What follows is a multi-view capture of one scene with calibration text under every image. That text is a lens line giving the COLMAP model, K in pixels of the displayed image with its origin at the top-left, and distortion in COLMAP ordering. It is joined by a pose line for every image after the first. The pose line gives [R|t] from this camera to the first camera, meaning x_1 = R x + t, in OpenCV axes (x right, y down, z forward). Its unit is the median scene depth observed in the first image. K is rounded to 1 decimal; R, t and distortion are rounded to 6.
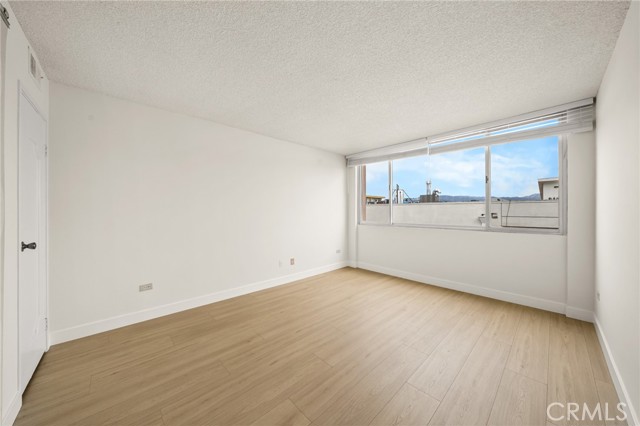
lens RADIAL K [[222.1, 0, 319.1], [0, 222.1, 210.6], [0, 0, 1]] dist [-0.005309, -0.000165]
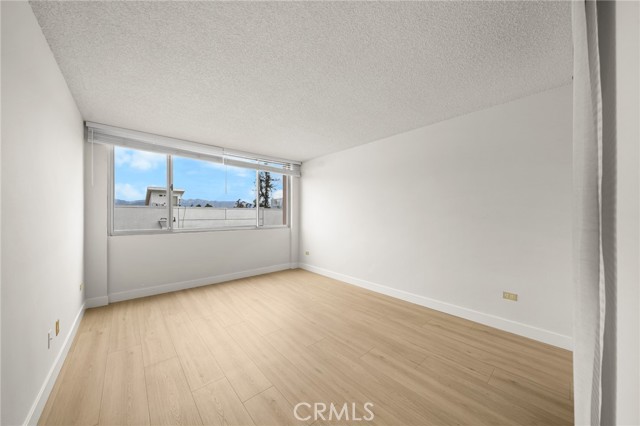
lens RADIAL K [[222.1, 0, 320.3], [0, 222.1, 214.0], [0, 0, 1]] dist [-0.005309, -0.000165]
pose [[0.022225, 0.003304, 0.999748, -0.665651], [0.001057, 0.999994, -0.003328, 0.000580], [-0.999752, 0.001130, 0.022221, 0.547946]]
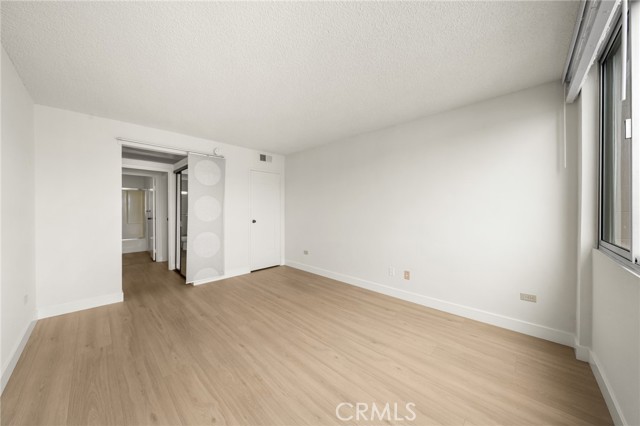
lens RADIAL K [[222.1, 0, 315.0], [0, 222.1, 209.5], [0, 0, 1]] dist [-0.005309, -0.000165]
pose [[0.037464, 0.002917, -0.999294, 0.763773], [-0.002576, 0.999993, 0.002823, -0.000610], [0.999295, 0.002468, 0.037472, 0.774711]]
